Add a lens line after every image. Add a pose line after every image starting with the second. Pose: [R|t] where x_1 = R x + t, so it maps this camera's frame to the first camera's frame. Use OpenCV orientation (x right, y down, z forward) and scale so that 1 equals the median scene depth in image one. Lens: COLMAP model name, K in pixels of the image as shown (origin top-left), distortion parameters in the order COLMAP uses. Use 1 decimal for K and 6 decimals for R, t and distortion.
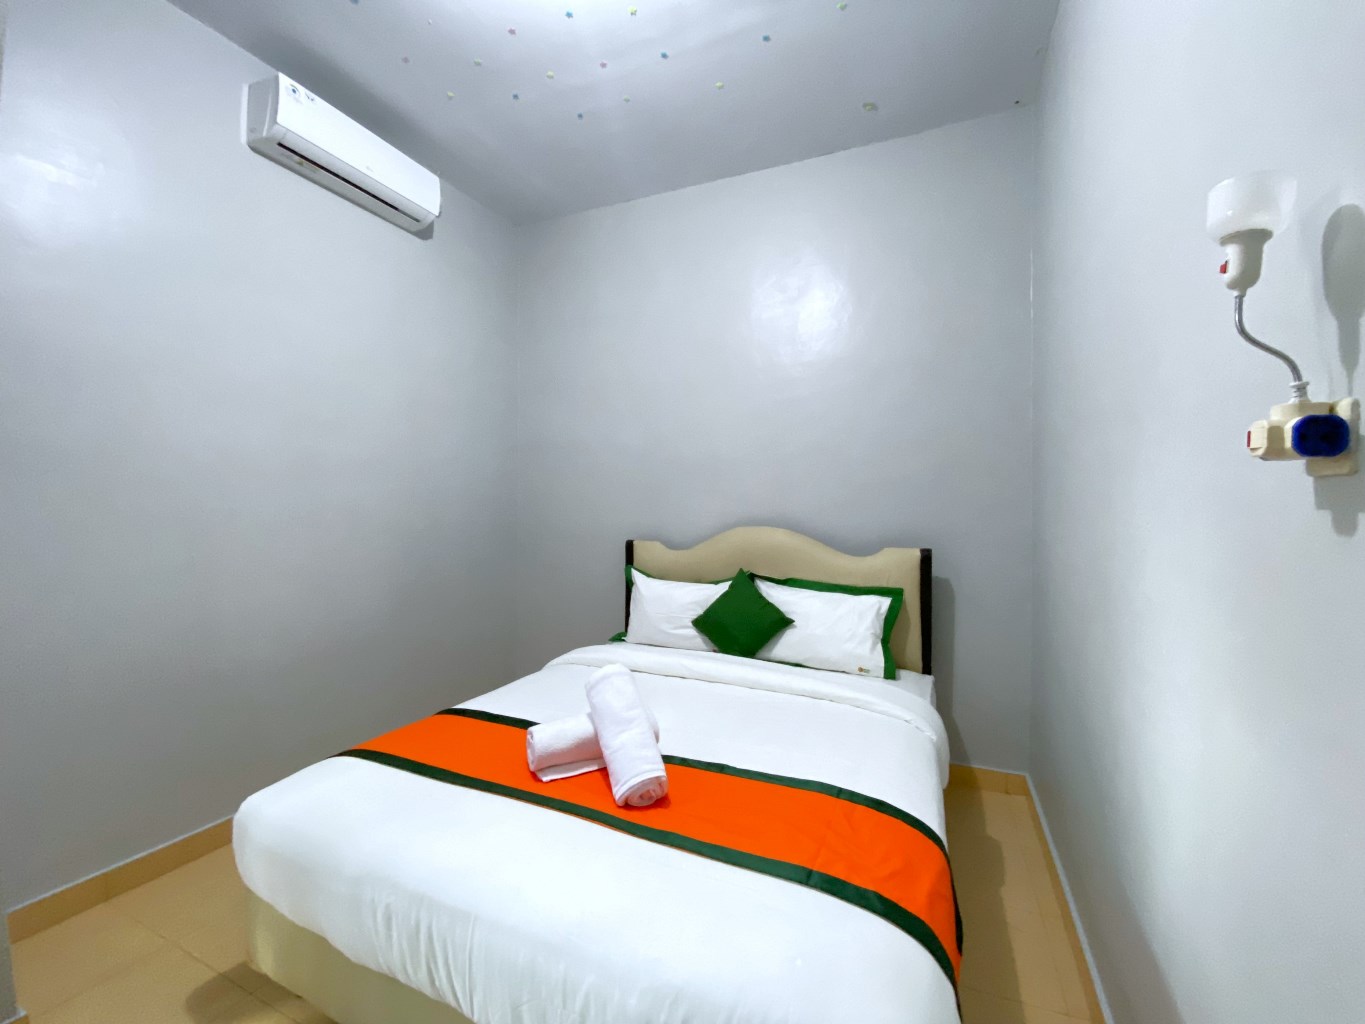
lens RADIAL K [[554.8, 0, 679.2], [0, 554.8, 511.4], [0, 0, 1]] dist [0.017223, -0.020453]
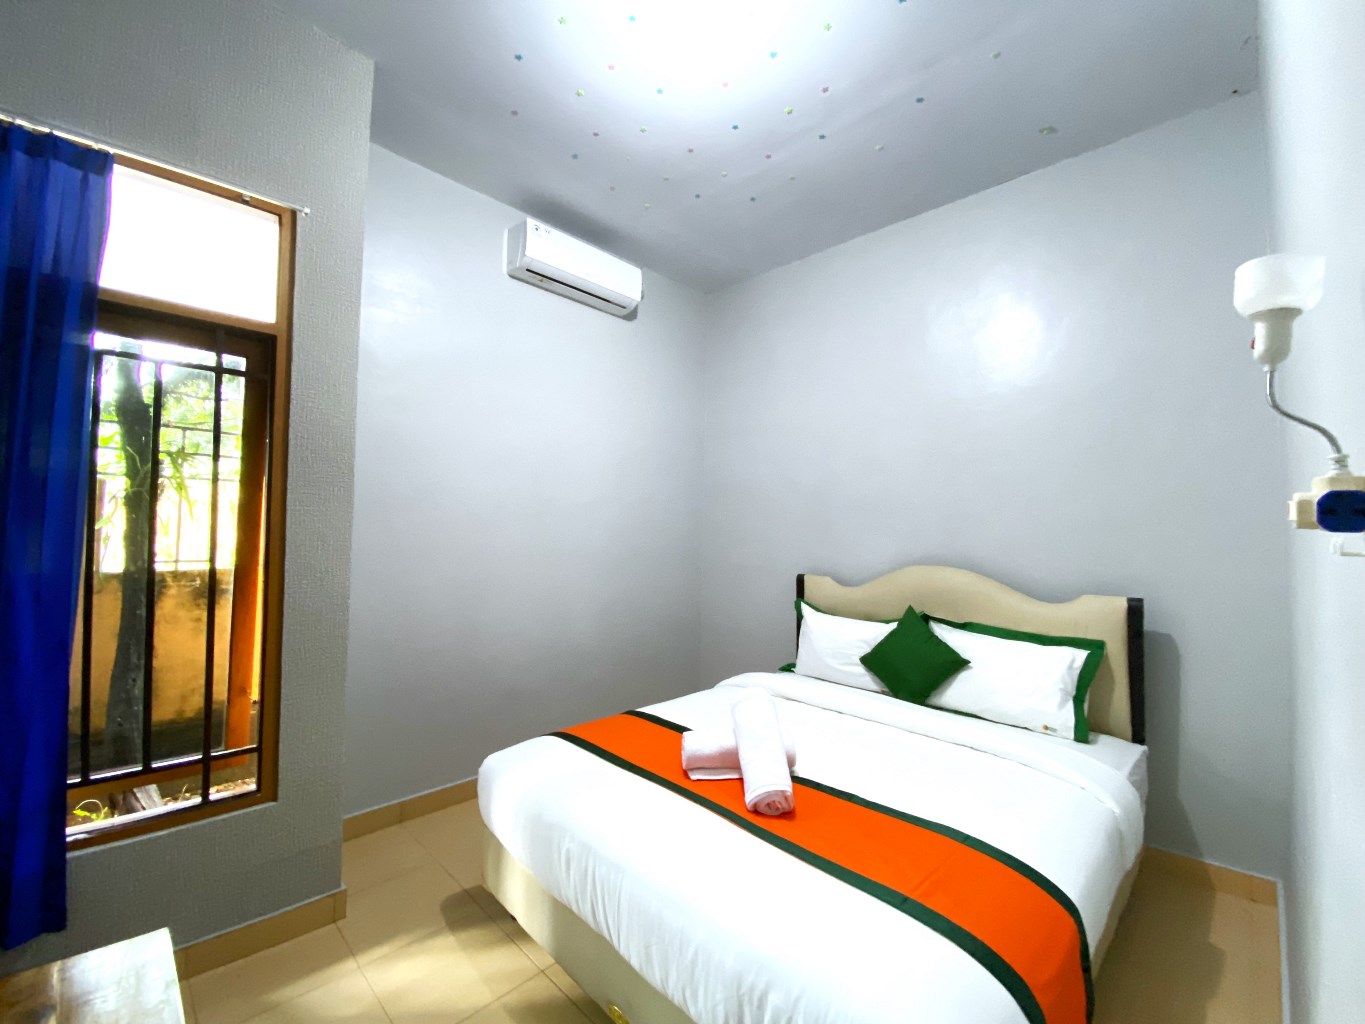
lens RADIAL K [[554.8, 0, 679.2], [0, 554.8, 511.4], [0, 0, 1]] dist [0.017223, -0.020453]
pose [[0.933130, -0.003205, -0.359526, 0.101978], [-0.015293, 0.998701, -0.048597, -0.018402], [0.359215, 0.050845, 0.931869, -0.092965]]
